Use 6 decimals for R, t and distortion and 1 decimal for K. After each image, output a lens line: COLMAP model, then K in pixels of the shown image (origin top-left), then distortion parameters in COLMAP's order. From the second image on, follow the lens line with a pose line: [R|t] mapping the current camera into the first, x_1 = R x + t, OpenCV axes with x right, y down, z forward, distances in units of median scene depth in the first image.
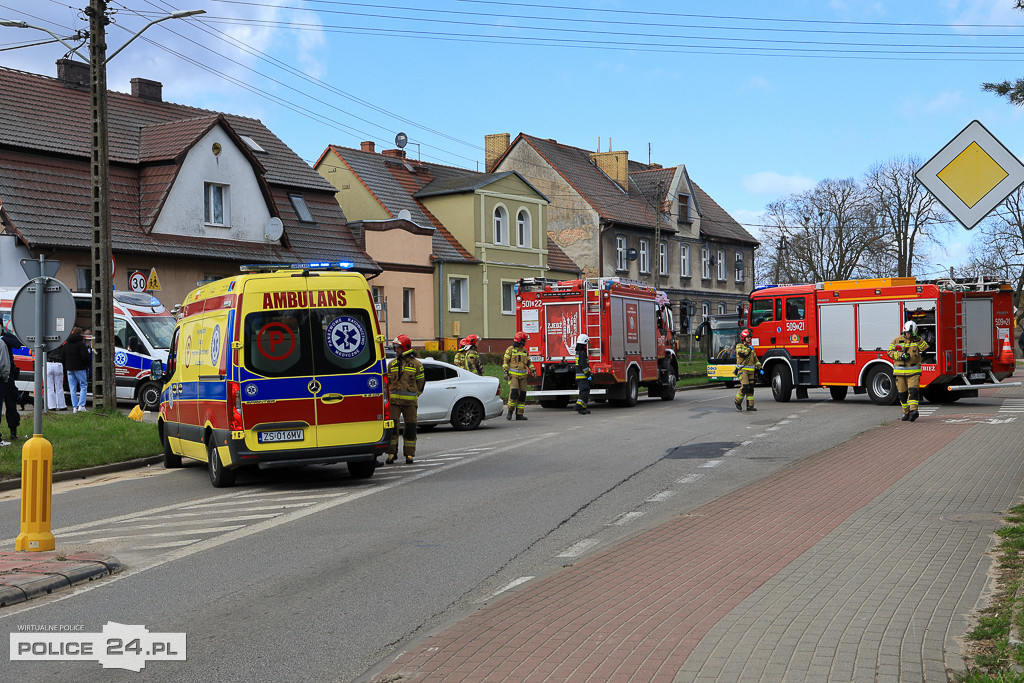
lens RADIAL K [[1396.4, 0, 515.3], [0, 1396.4, 385.7], [0, 0, 1]] dist [-0.005521, 0.427540]
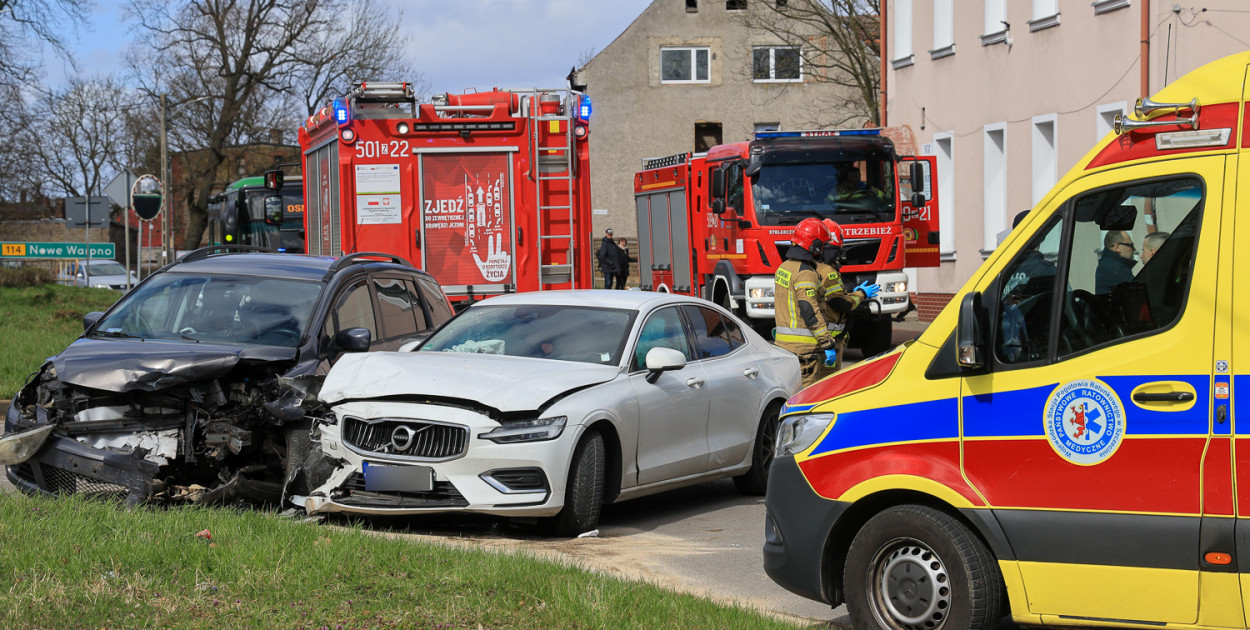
lens RADIAL K [[2946.0, 0, 643.5], [0, 2946.0, 338.8], [0, 0, 1]] dist [0.358918, 0.073975]
pose [[0.849188, -0.007238, 0.528042, -0.228017], [0.008847, 0.999961, -0.000522, -0.003475], [-0.528017, 0.005115, 0.849218, 0.189797]]
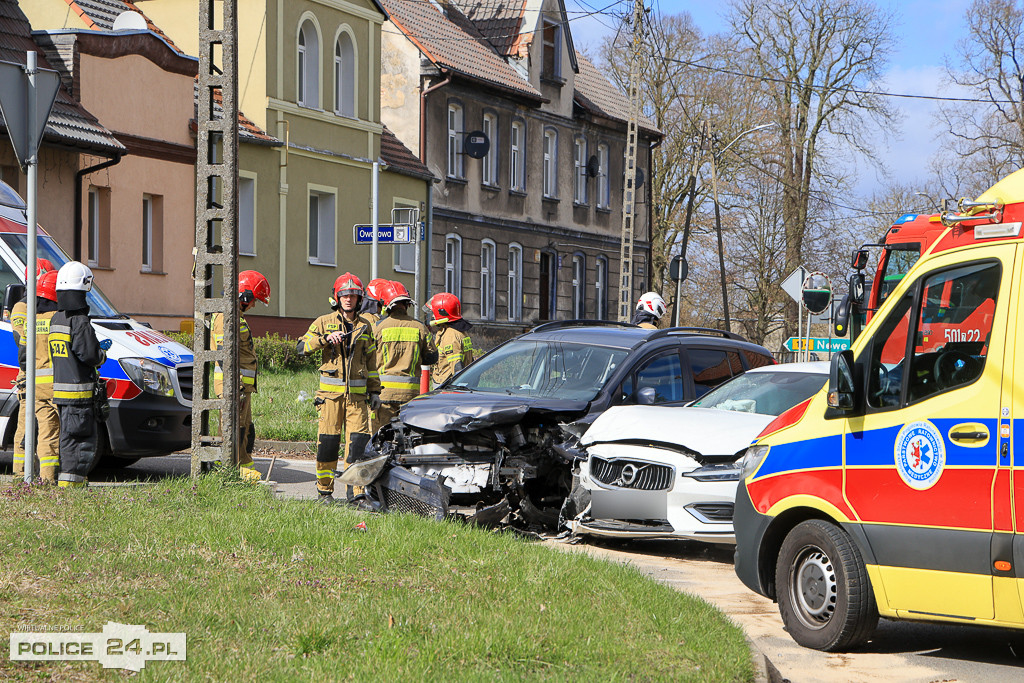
lens RADIAL K [[2870.2, 0, 537.4], [0, 2870.2, 342.2], [0, 0, 1]] dist [0.594340, 1.245636]
pose [[0.972561, 0.028979, 0.230834, -0.182493], [-0.022355, 0.999261, -0.031260, 0.001510], [-0.231569, 0.025243, 0.972491, 0.106725]]
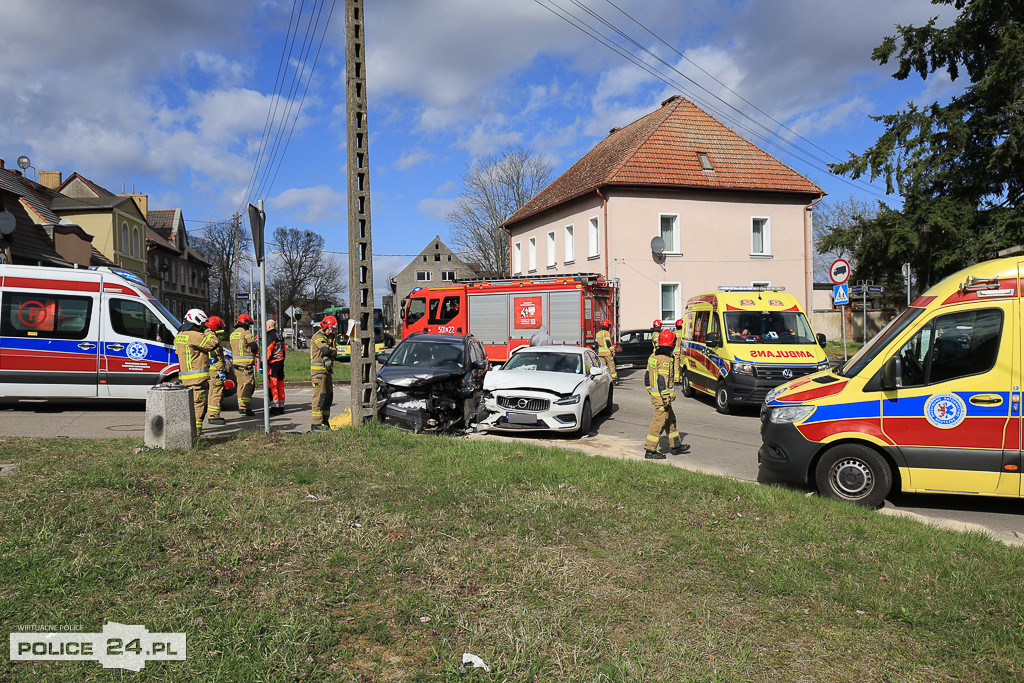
lens RADIAL K [[769.6, 0, 497.4], [0, 769.6, 370.4], [0, 0, 1]] dist [-0.099625, 0.072636]
pose [[0.771833, -0.033744, 0.634929, -0.230053], [0.019315, 0.999374, 0.029633, -0.009644], [-0.635531, -0.010608, 0.772002, 0.304414]]
